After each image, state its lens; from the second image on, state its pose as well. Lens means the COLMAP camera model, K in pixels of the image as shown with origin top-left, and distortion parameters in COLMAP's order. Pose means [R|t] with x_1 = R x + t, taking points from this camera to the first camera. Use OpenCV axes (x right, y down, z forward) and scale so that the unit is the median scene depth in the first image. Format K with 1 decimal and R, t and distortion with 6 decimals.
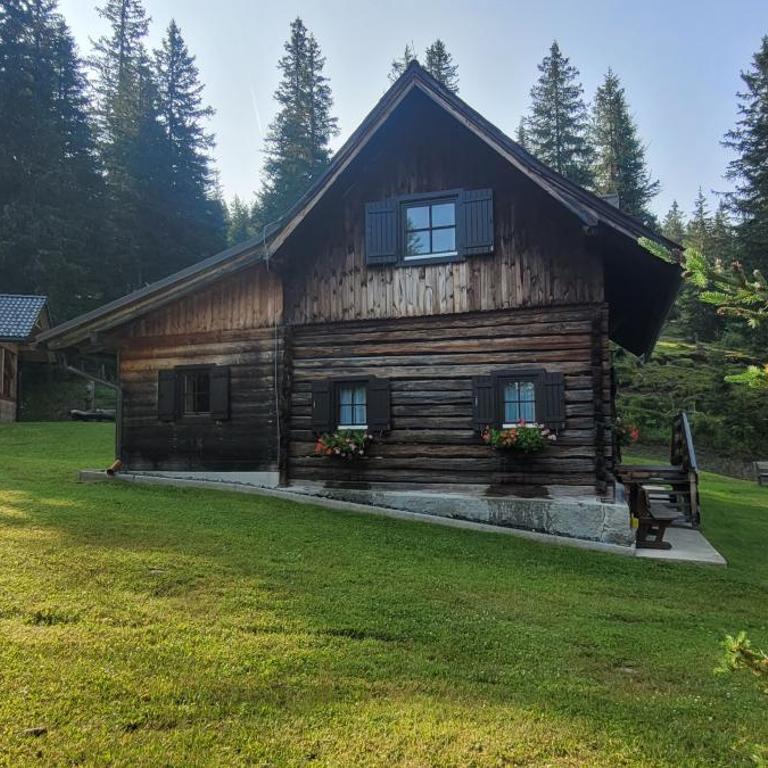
lens RADIAL K [[694.0, 0, 384.0], [0, 694.0, 384.0], [0, 0, 1]] dist [-0.007159, 0.012232]
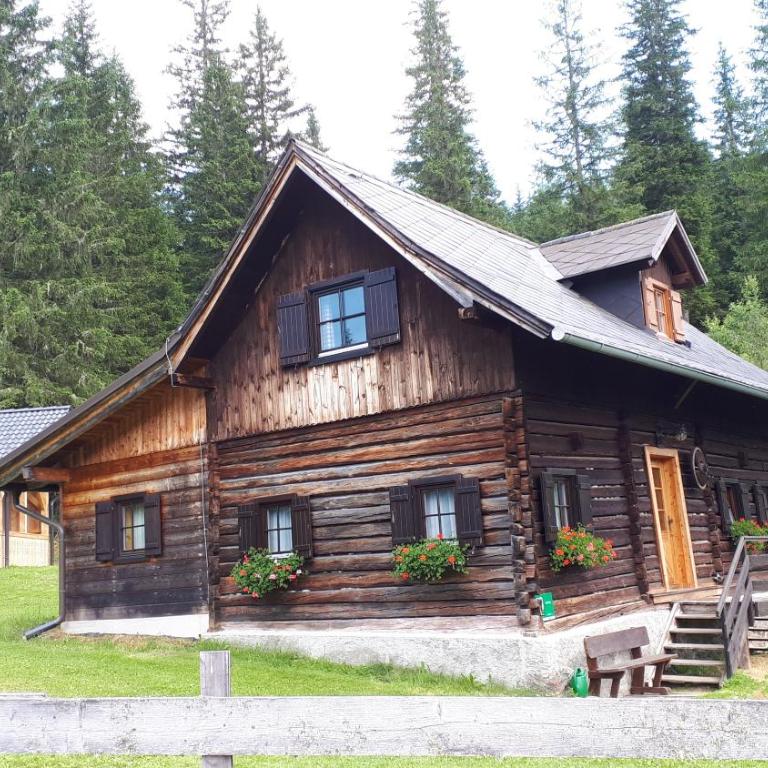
lens RADIAL K [[1075.8, 0, 352.5], [0, 1075.8, 384.0], [0, 0, 1]] dist [0.283595, -0.817350]
pose [[0.950260, -0.104551, -0.293384, 0.464795], [0.081280, 0.992578, -0.090453, -0.020442], [0.300664, 0.062108, 0.951706, -0.267899]]
